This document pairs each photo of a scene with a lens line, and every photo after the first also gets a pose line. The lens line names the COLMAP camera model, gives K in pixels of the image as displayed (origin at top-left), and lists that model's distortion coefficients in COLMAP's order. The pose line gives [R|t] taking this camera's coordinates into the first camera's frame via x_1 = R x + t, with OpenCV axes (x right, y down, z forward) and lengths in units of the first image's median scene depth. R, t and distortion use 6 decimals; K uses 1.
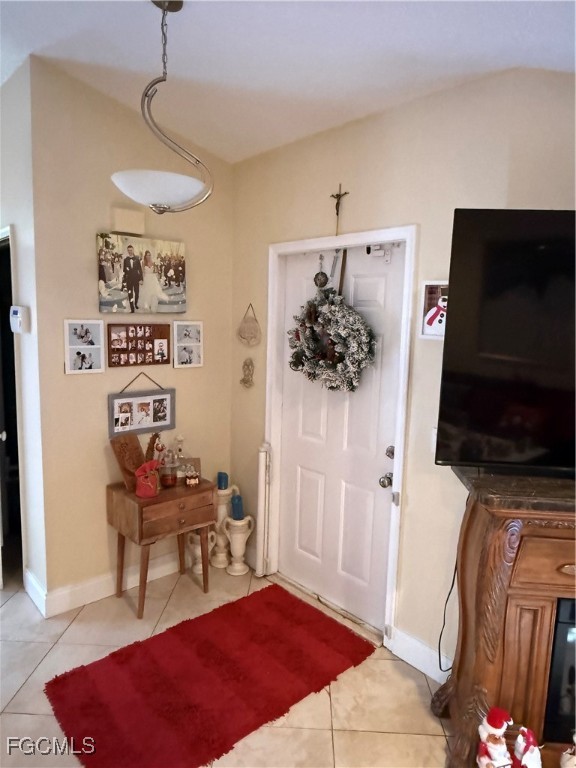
lens RADIAL K [[505.1, 0, 288.0], [0, 505.1, 384.0], [0, 0, 1]] dist [-0.004449, -0.003263]
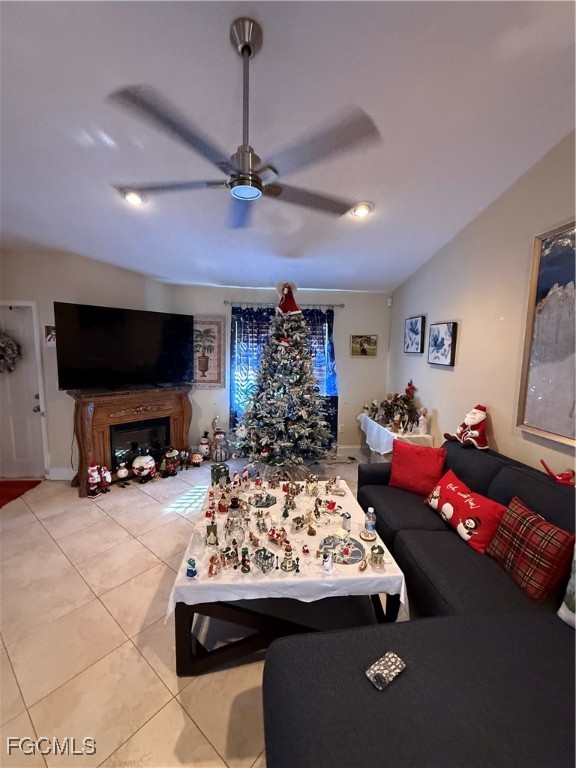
lens RADIAL K [[305.8, 0, 288.0], [0, 305.8, 384.0], [0, 0, 1]] dist [0.001263, 0.000172]
pose [[0.602996, -0.108453, 0.790338, -0.217263], [0.108567, 0.992655, 0.053383, 0.133397], [-0.790322, 0.053615, 0.610341, -0.813429]]
